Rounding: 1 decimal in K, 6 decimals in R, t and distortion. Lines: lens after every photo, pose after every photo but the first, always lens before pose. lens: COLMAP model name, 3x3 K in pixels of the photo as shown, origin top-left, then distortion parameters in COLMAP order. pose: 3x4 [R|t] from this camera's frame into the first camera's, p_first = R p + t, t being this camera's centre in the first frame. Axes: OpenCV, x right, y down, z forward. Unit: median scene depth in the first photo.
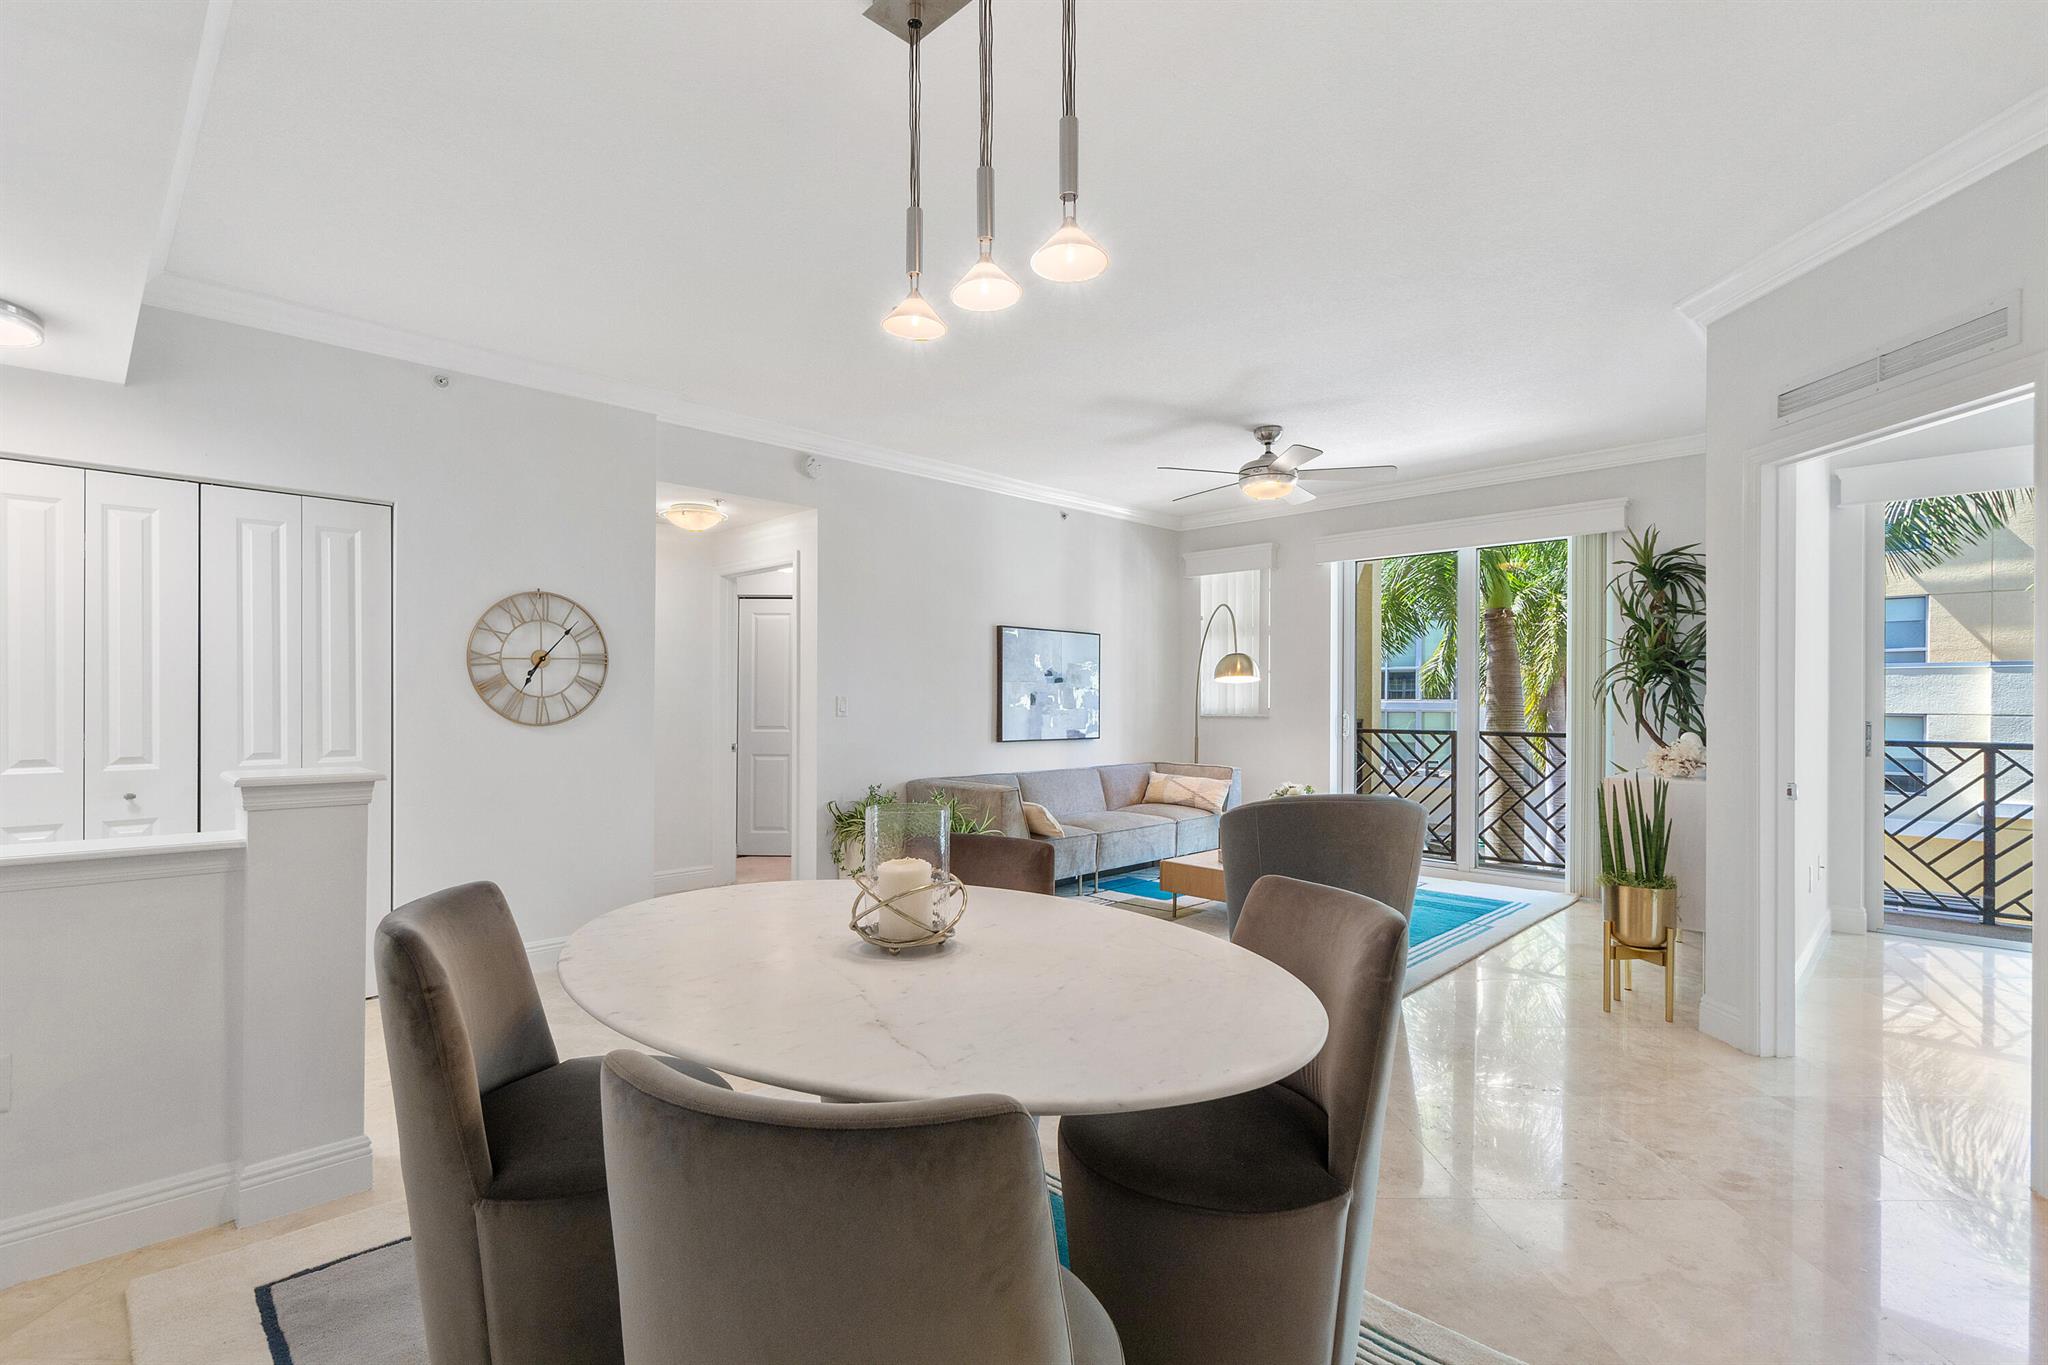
lens RADIAL K [[954.1, 0, 1003.0], [0, 954.1, 693.8], [0, 0, 1]] dist [-0.000188, -0.004845]
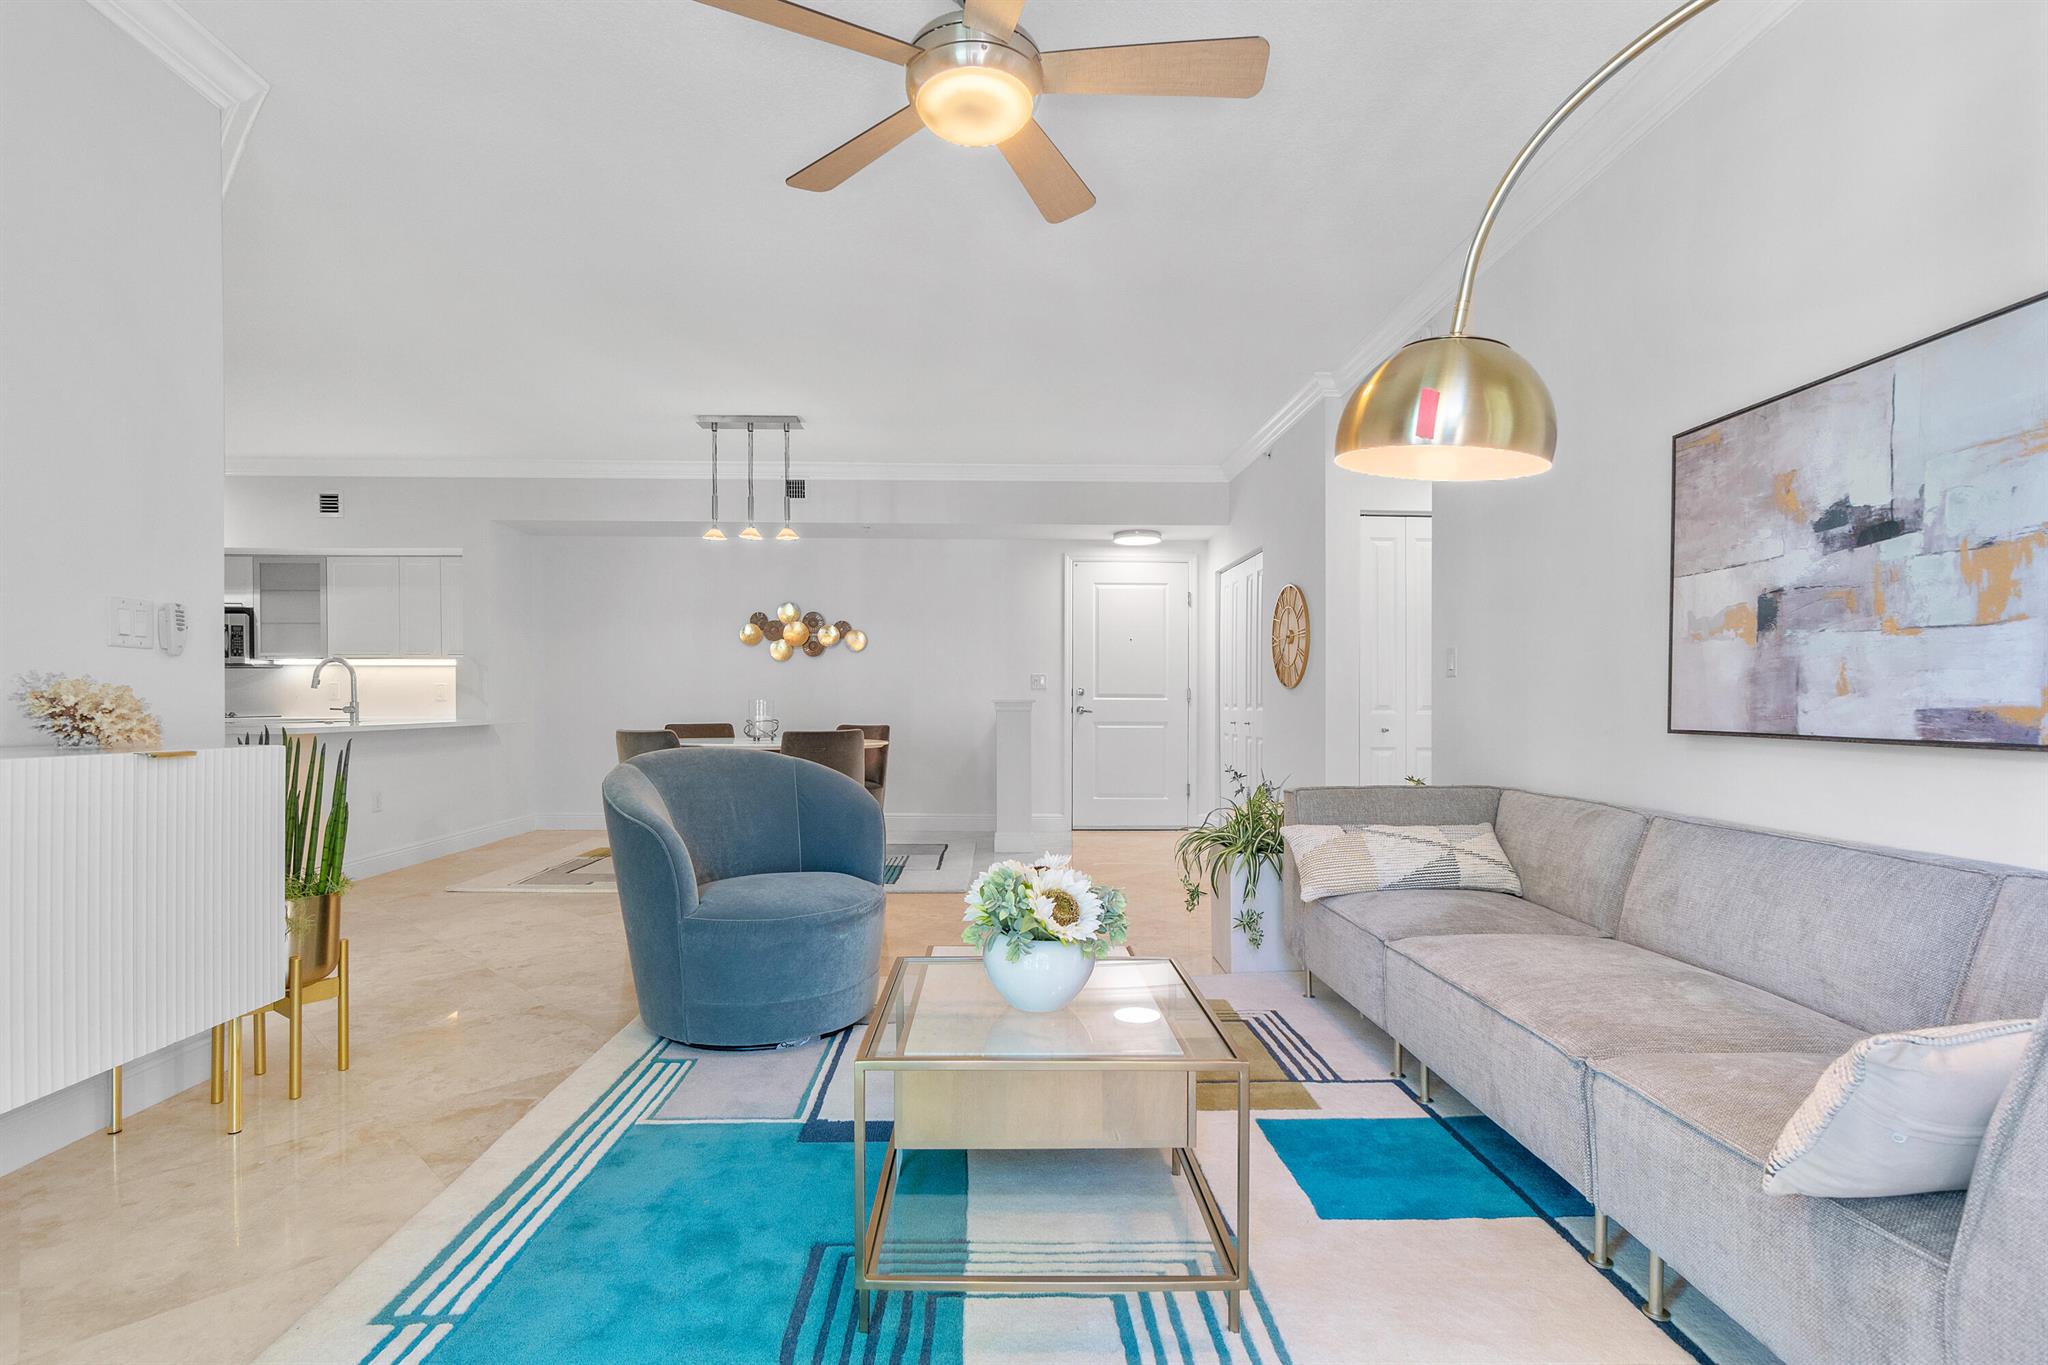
lens RADIAL K [[902.9, 0, 1005.6], [0, 902.9, 715.5], [0, 0, 1]] dist [-0.031267, -0.000067]
pose [[-0.673736, 0.000724, -0.738972, 0.489792], [-0.004211, 0.999980, 0.004819, 0.045829], [0.738960, 0.006359, -0.673719, 1.117242]]
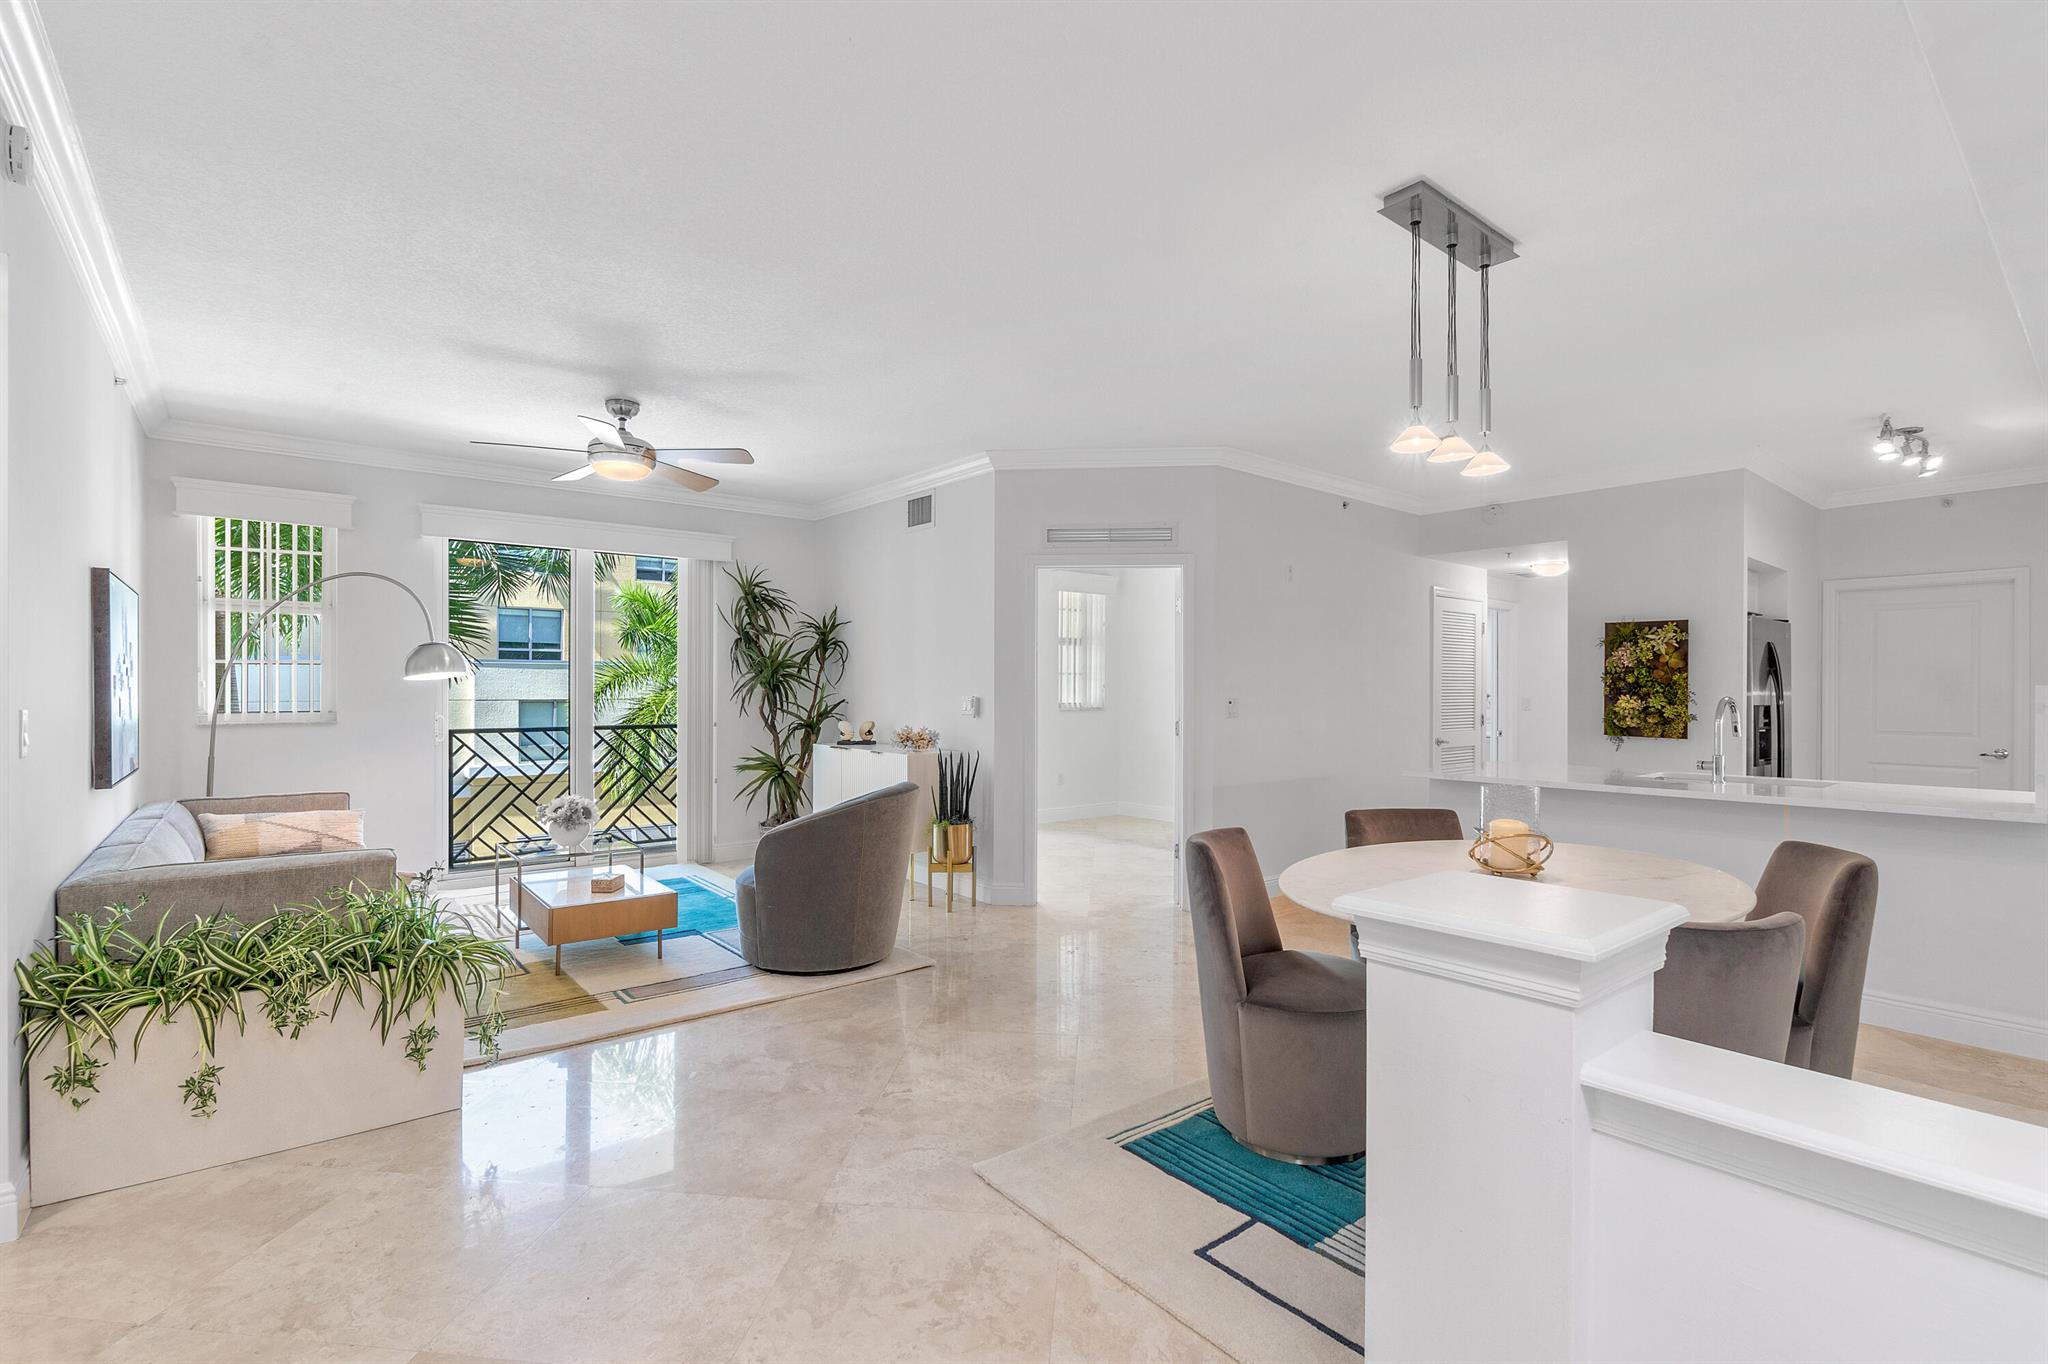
lens RADIAL K [[954.1, 0, 1003.0], [0, 954.1, 693.3], [0, 0, 1]] dist [-0.000188, -0.004845]
pose [[0.107934, -0.008890, 0.994118, -0.519164], [-0.008311, 0.999917, 0.009844, -0.013323], [-0.994123, -0.009324, 0.107851, 0.477192]]
